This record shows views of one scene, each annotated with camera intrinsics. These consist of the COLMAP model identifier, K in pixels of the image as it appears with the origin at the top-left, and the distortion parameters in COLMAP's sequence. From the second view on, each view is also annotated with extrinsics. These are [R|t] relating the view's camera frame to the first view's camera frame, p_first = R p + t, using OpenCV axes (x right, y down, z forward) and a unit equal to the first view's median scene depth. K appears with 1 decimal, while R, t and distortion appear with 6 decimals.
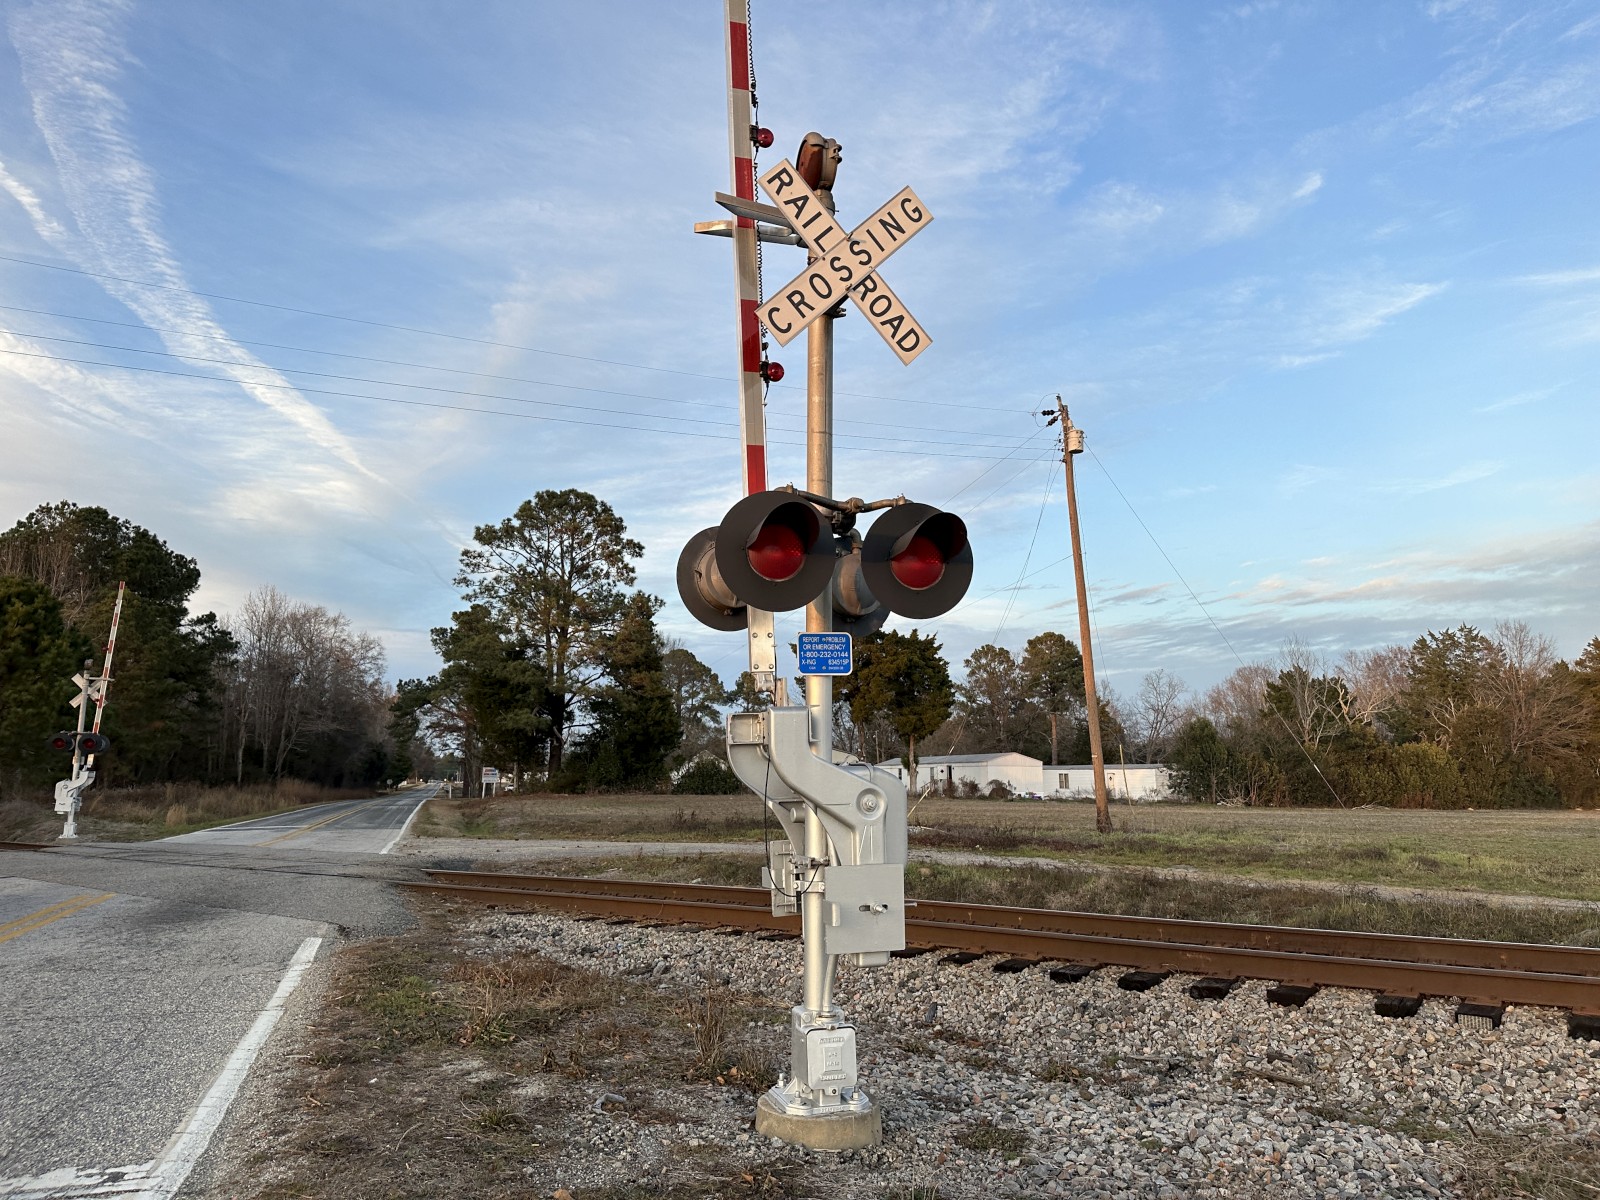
lens RADIAL K [[1126.9, 0, 811.0], [0, 1126.9, 600.1], [0, 0, 1]] dist [0.053591, -0.060016]
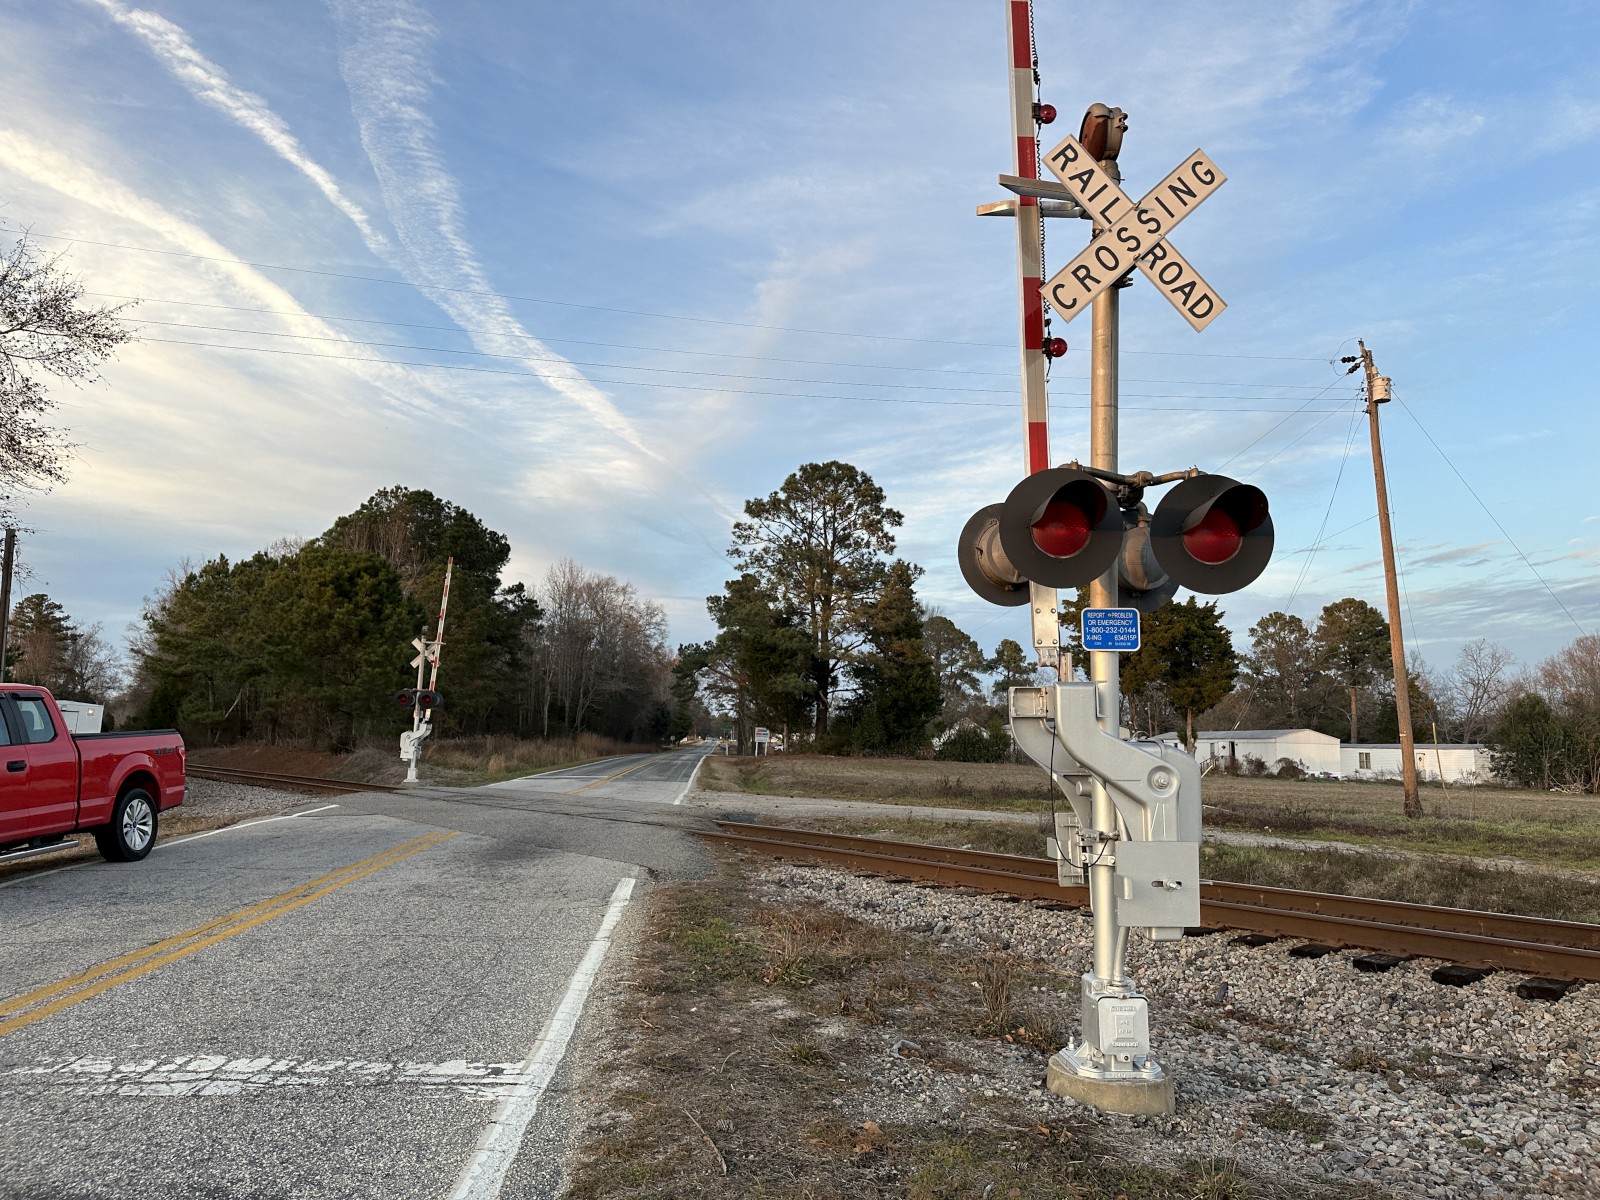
lens RADIAL K [[1126.9, 0, 794.5], [0, 1126.9, 603.1], [0, 0, 1]] dist [0.053591, -0.060016]
pose [[0.970922, -0.003103, -0.239377, -0.006898], [0.010886, 0.999454, 0.031198, -0.003315], [0.239150, -0.032897, 0.970425, -0.014538]]
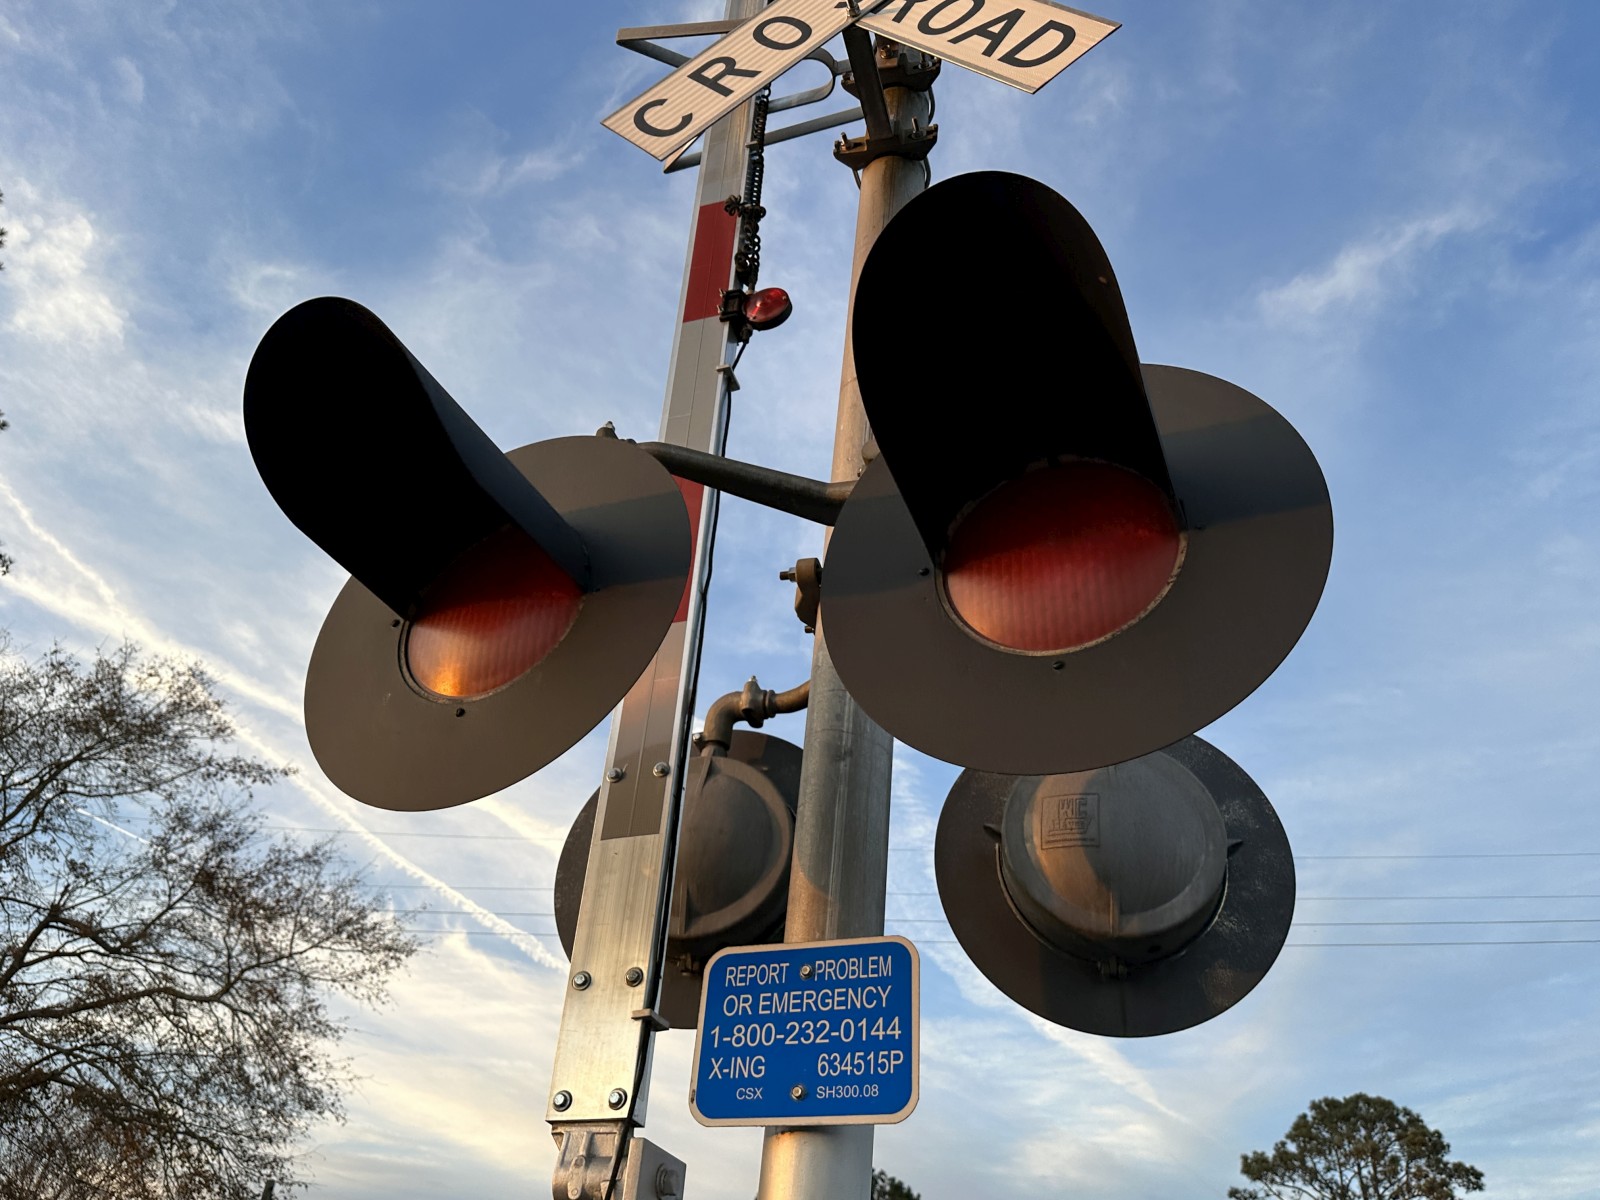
lens RADIAL K [[1212.9, 0, 801.3], [0, 1212.9, 569.5], [0, 0, 1]] dist [0.083705, -0.079397]
pose [[0.797358, -0.301556, -0.522766, 0.061601], [-0.001471, 0.865240, -0.501356, 0.032686], [0.603505, 0.400529, 0.689463, 0.268502]]
